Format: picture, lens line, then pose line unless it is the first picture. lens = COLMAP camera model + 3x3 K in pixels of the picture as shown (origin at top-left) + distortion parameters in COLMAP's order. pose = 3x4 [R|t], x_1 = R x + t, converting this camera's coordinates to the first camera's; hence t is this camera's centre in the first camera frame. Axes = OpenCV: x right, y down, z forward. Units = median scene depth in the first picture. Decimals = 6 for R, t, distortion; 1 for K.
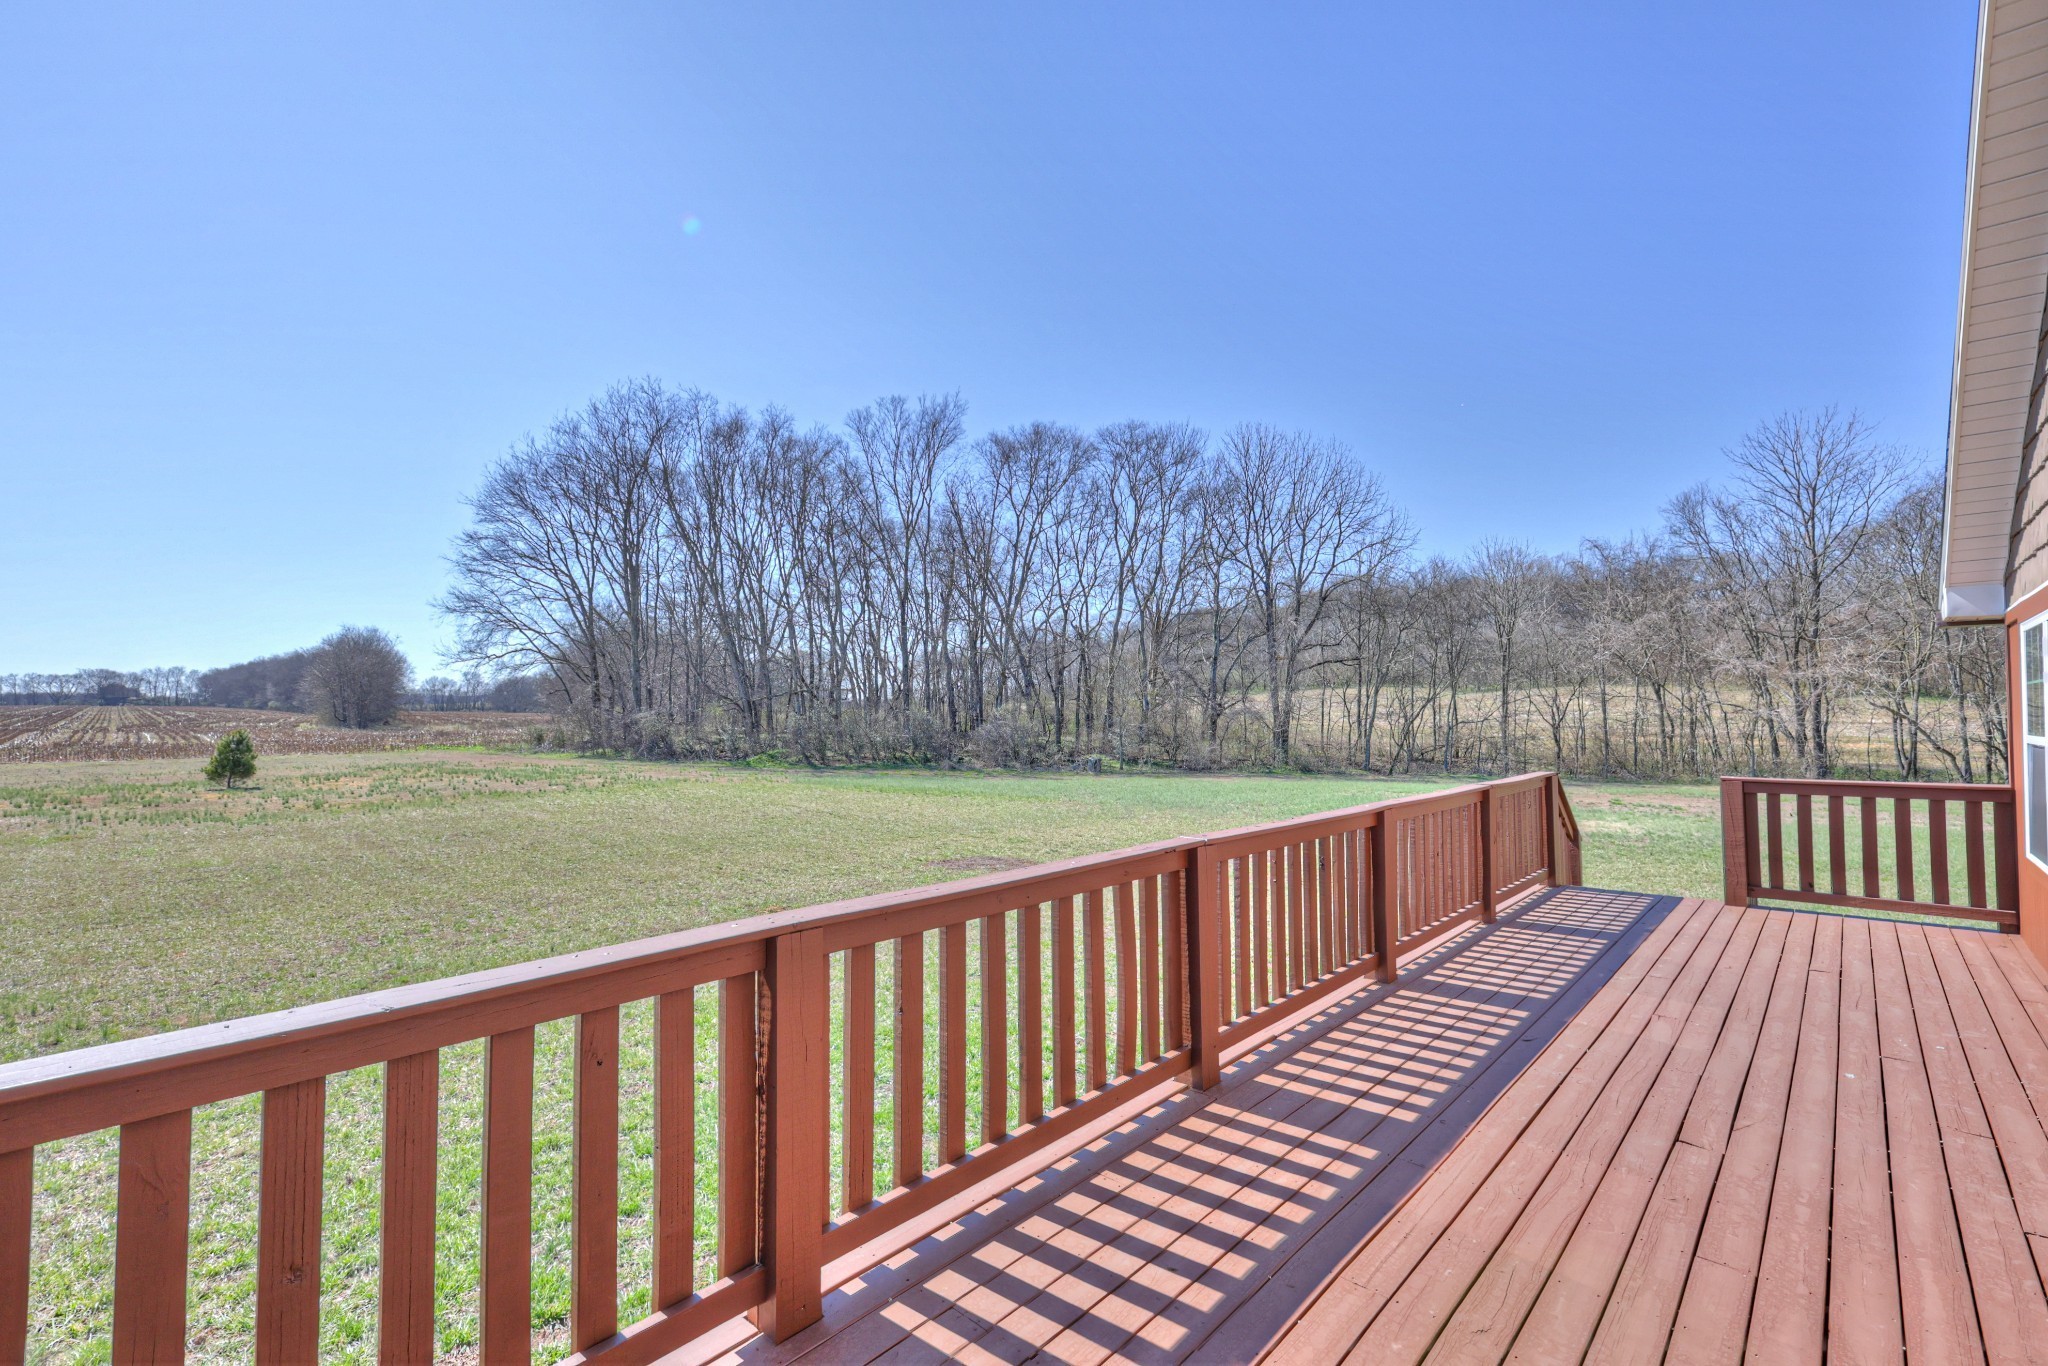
lens RADIAL K [[885.4, 0, 1033.4], [0, 885.4, 690.8], [0, 0, 1]] dist [-0.005244, 0.000339]
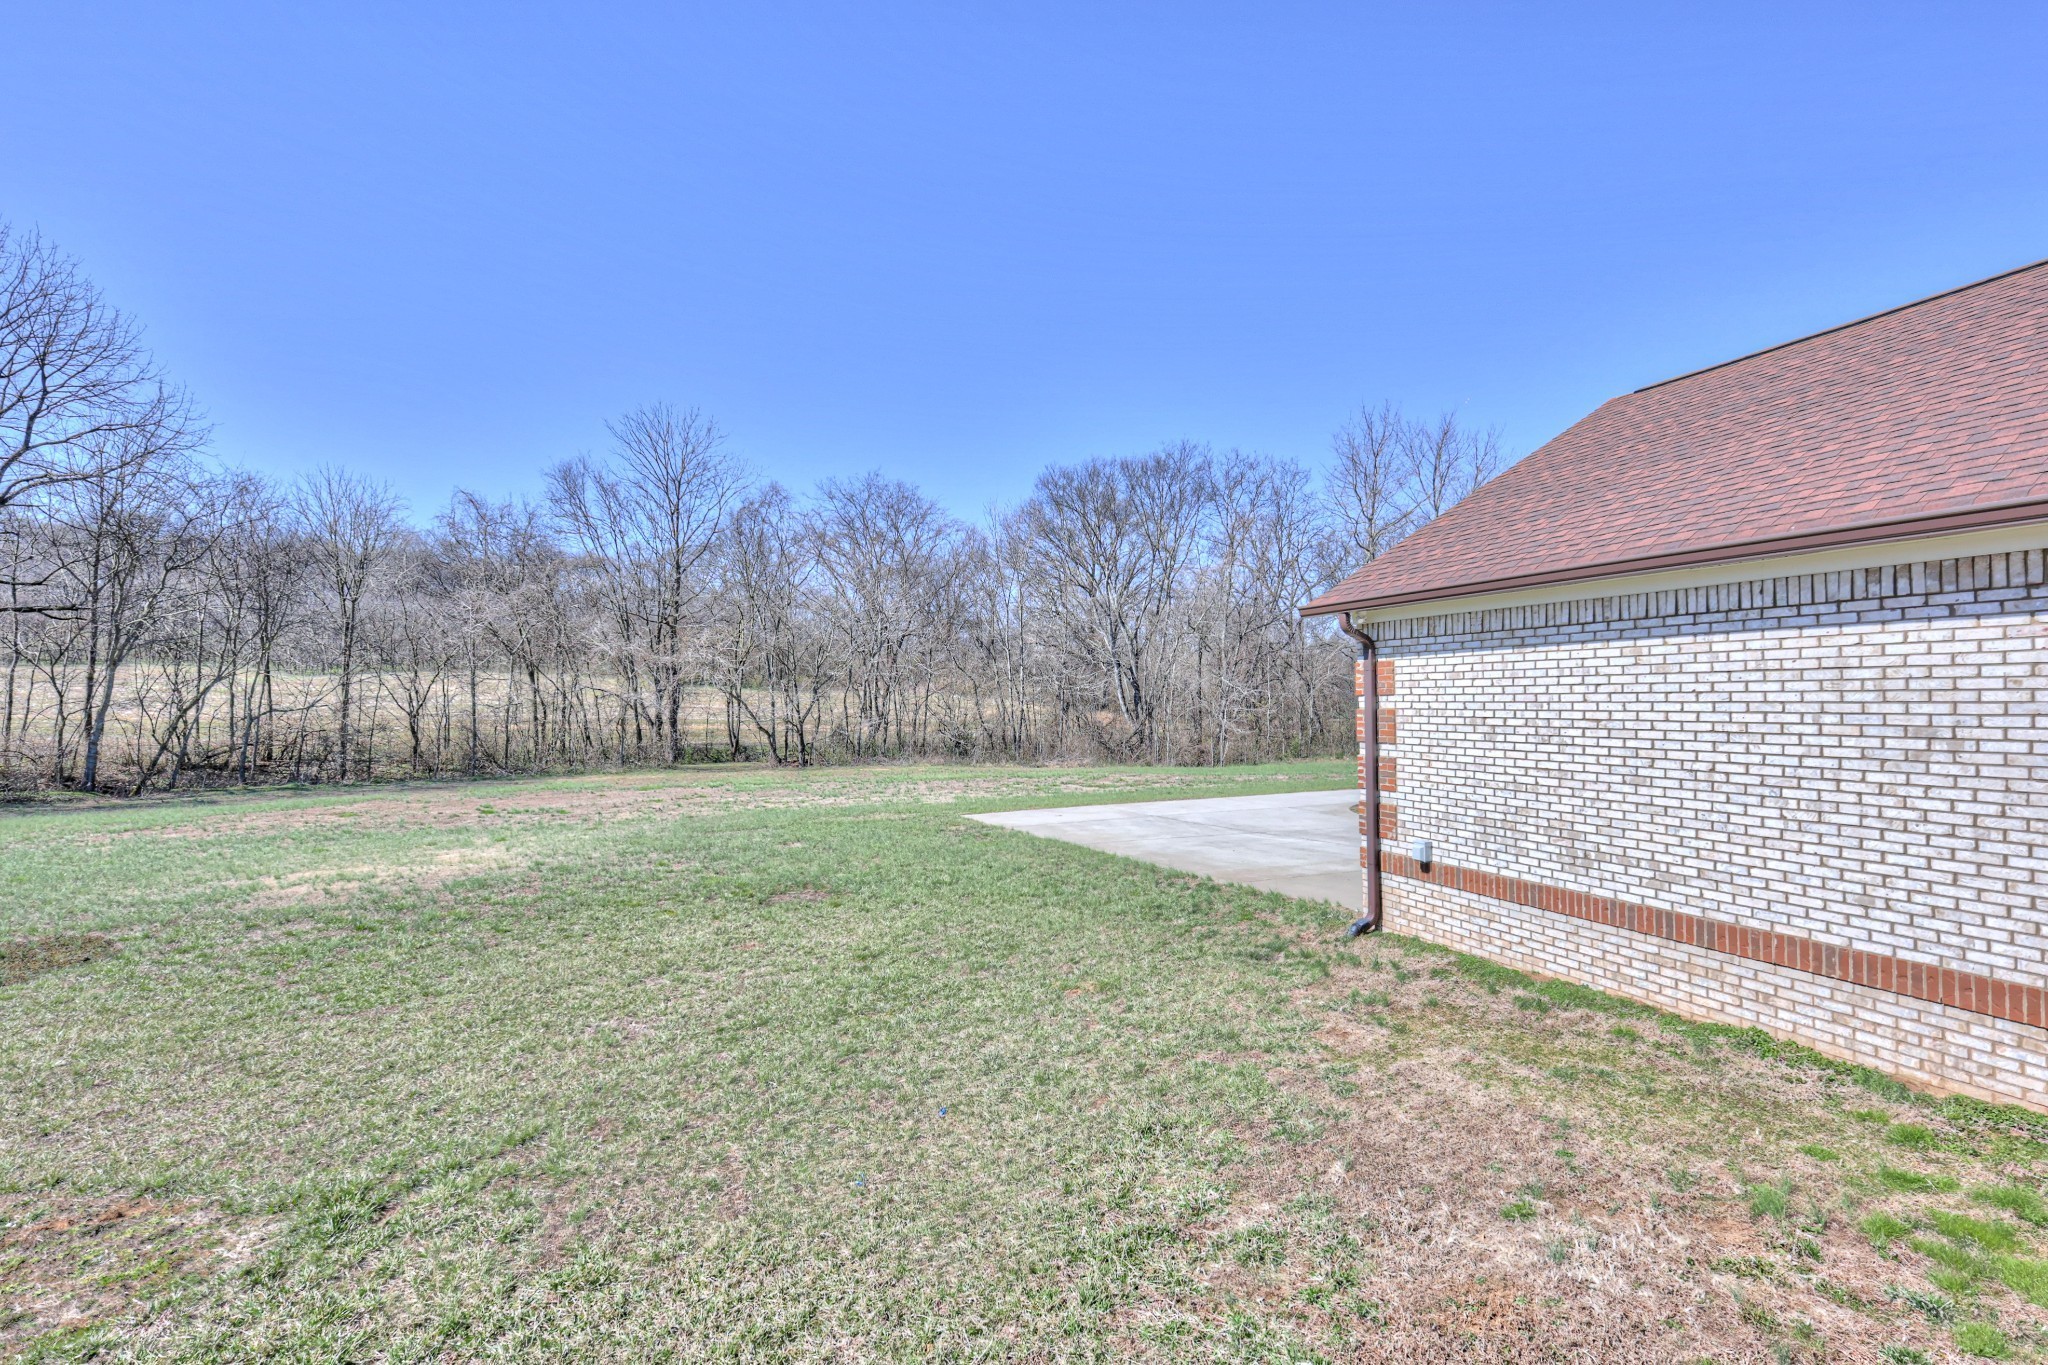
lens RADIAL K [[885.4, 0, 1015.7], [0, 885.4, 670.9], [0, 0, 1]] dist [-0.005244, 0.000339]
pose [[0.429684, 0.029912, 0.902484, 0.105803], [-0.020288, 0.999519, -0.023469, 0.008996], [-0.902751, -0.008226, 0.430084, 0.168237]]
